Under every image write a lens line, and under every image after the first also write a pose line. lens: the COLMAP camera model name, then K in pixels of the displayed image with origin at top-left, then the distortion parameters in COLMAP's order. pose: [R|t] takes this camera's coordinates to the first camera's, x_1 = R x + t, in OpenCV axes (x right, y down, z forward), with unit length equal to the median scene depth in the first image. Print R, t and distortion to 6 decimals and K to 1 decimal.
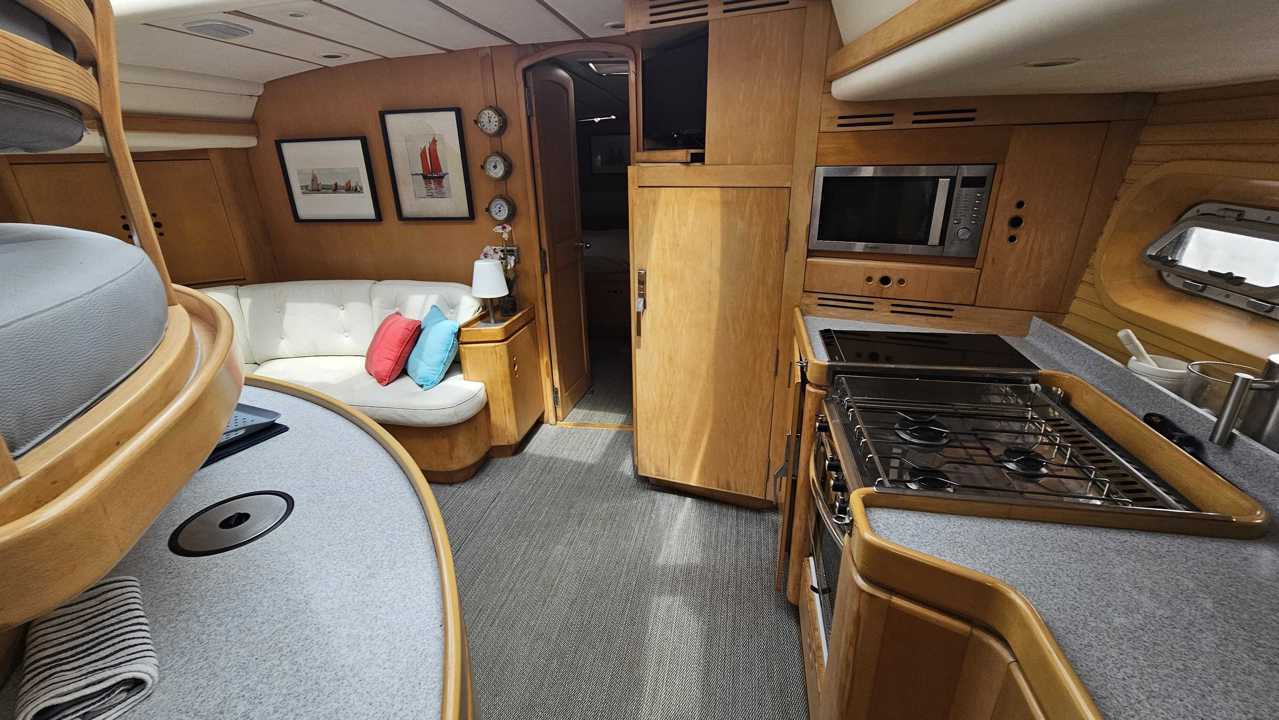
lens RADIAL K [[528.6, 0, 636.7], [0, 528.6, 358.6], [0, 0, 1]] dist [-0.003344, -0.000536]
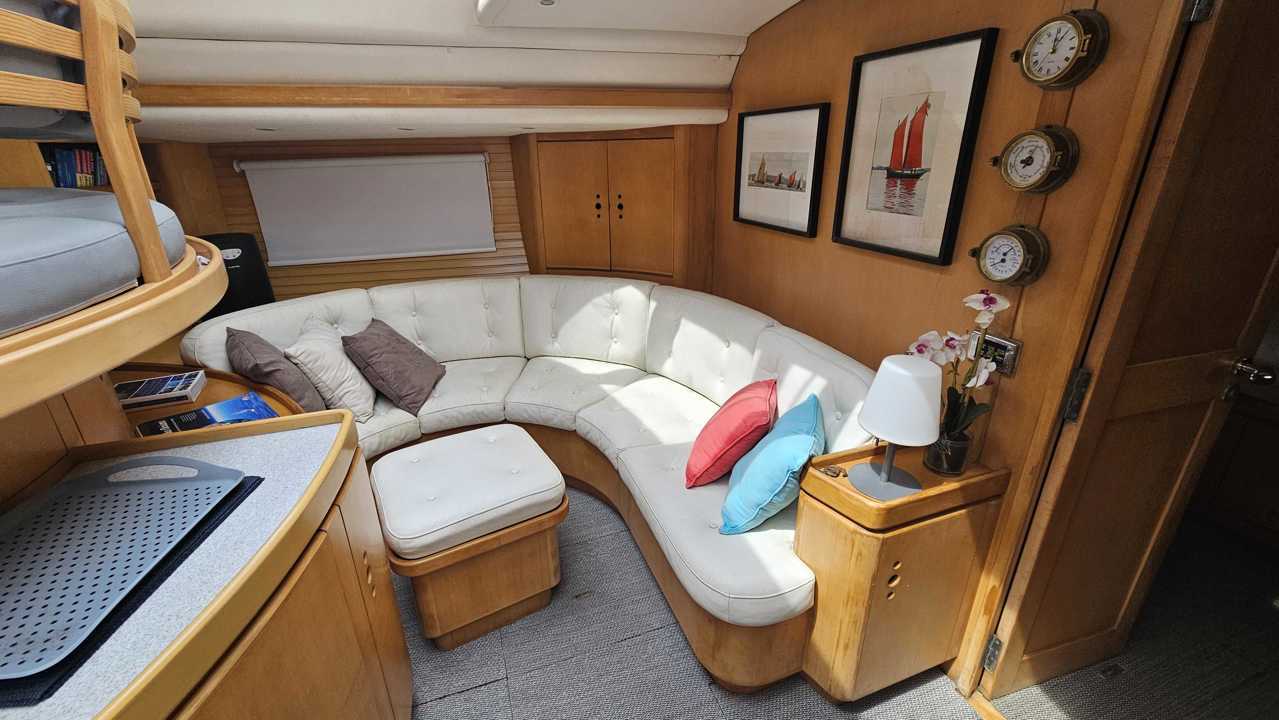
lens RADIAL K [[528.6, 0, 636.7], [0, 528.6, 358.6], [0, 0, 1]] dist [-0.003344, -0.000536]
pose [[0.518848, 0.334859, -0.786554, -0.040167], [-0.307873, 0.931543, 0.193498, -0.189350], [0.797503, 0.141763, 0.586423, 0.493059]]
